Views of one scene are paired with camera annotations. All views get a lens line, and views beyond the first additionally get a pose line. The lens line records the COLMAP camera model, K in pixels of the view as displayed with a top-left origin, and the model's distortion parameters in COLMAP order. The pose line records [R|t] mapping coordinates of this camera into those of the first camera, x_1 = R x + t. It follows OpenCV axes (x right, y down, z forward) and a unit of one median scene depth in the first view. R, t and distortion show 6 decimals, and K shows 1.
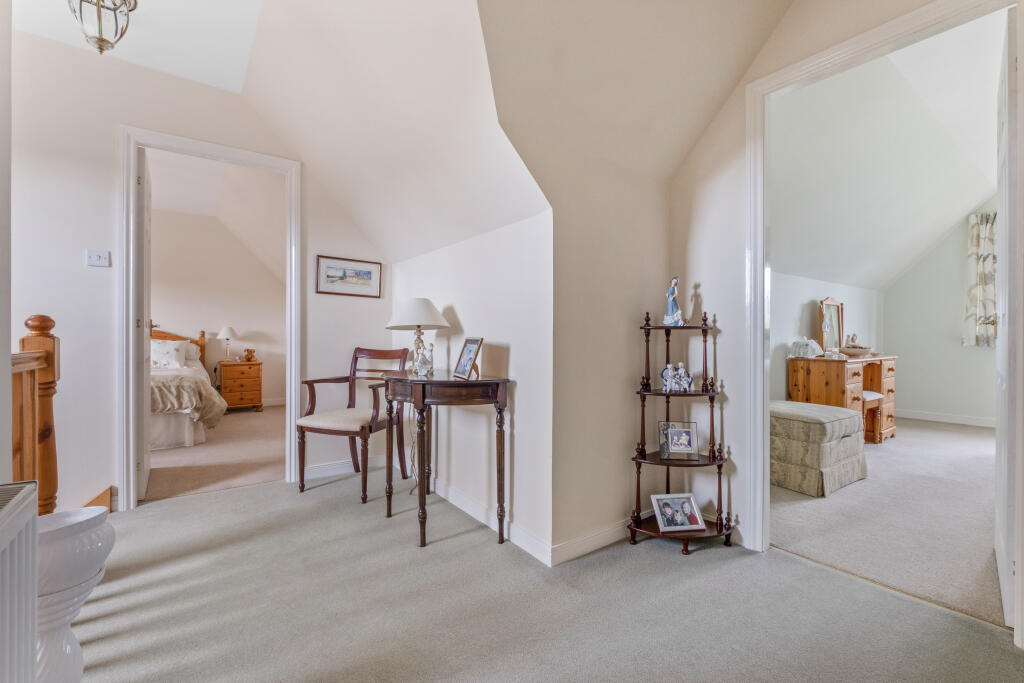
lens RADIAL K [[445.2, 0, 513.0], [0, 445.2, 337.7], [0, 0, 1]] dist [-0.001340, -0.001513]
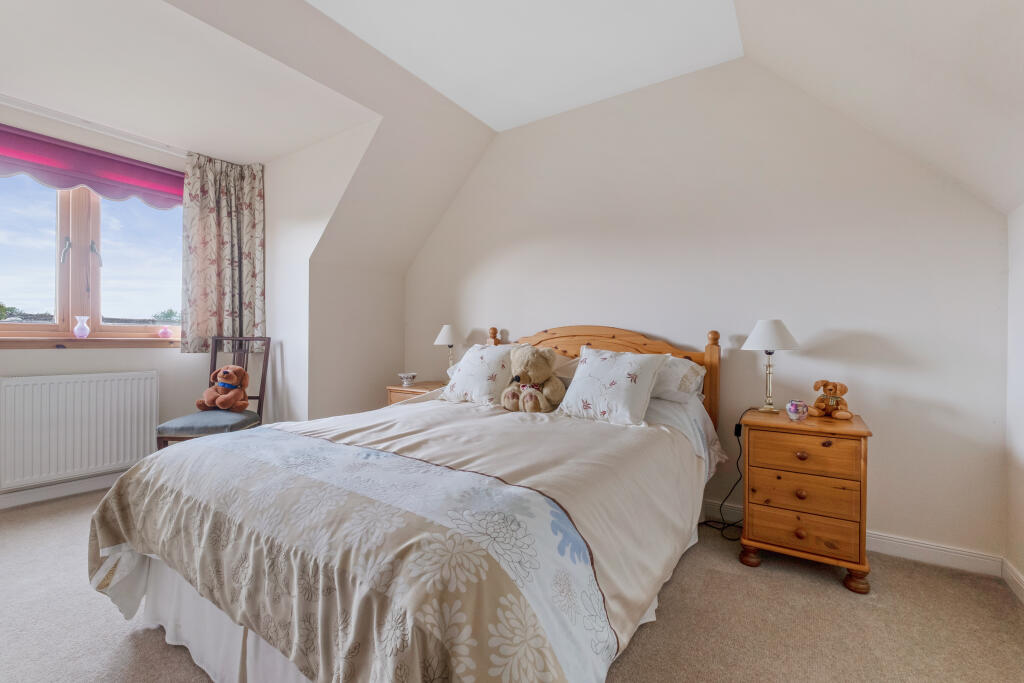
lens RADIAL K [[445.2, 0, 513.2], [0, 445.2, 340.1], [0, 0, 1]] dist [-0.001340, -0.001513]
pose [[0.356454, 0.005911, -0.934294, -0.370367], [-0.009682, 0.999950, 0.002633, -0.005580], [0.934263, 0.008107, 0.356493, 0.669021]]
